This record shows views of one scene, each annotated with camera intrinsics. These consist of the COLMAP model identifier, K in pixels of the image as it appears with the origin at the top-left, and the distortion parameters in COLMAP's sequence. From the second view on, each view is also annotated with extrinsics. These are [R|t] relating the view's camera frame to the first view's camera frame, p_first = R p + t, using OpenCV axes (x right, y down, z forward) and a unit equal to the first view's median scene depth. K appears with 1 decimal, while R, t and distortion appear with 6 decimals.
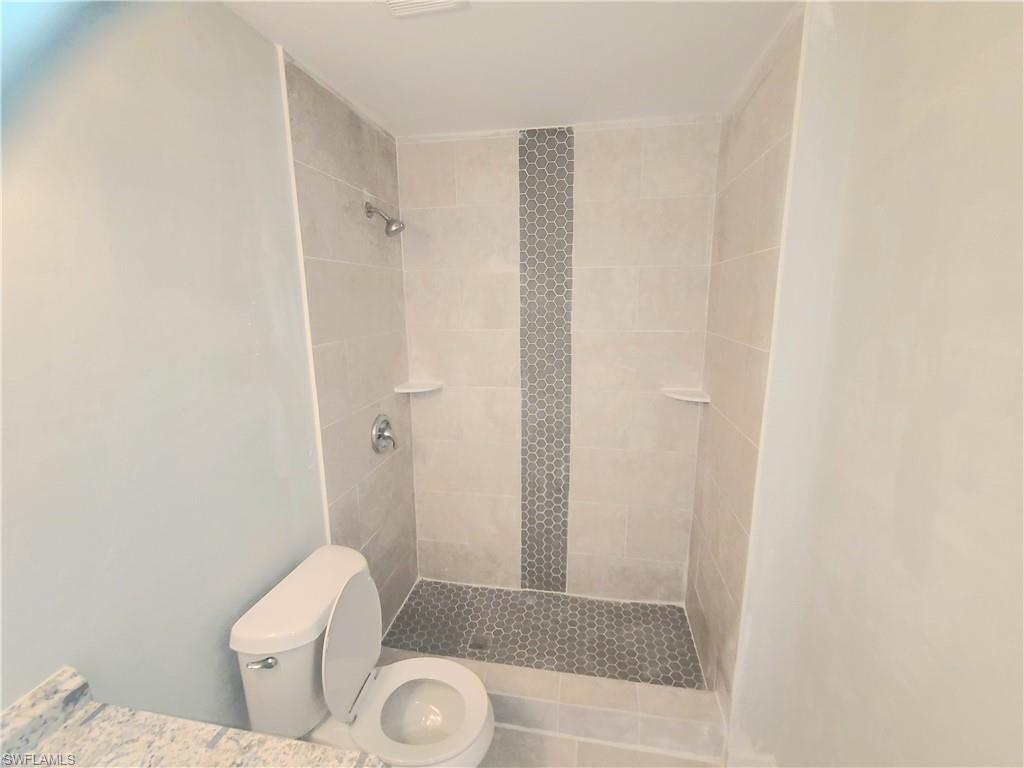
lens RADIAL K [[443.0, 0, 513.1], [0, 443.0, 381.4], [0, 0, 1]] dist [-0.003108, -0.000507]
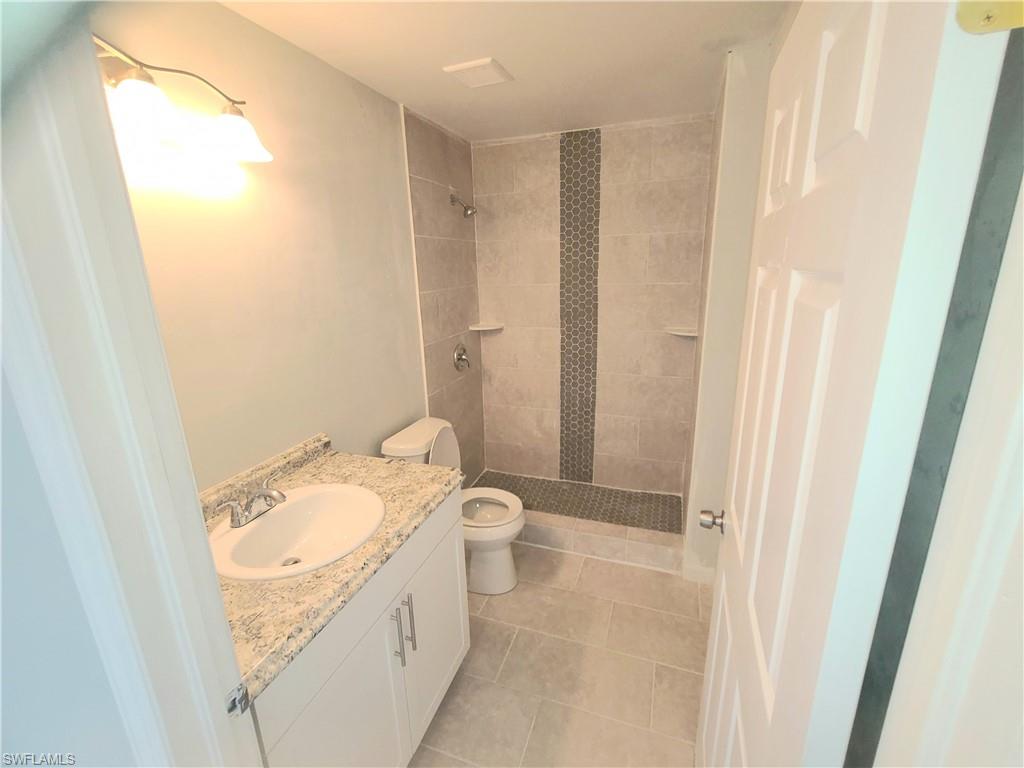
lens RADIAL K [[443.0, 0, 513.1], [0, 443.0, 381.4], [0, 0, 1]] dist [-0.003108, -0.000507]
pose [[0.986168, 0.024641, -0.163905, 0.103980], [-0.012894, 0.997296, 0.072354, 0.083580], [0.165245, -0.069240, 0.983819, -0.372395]]
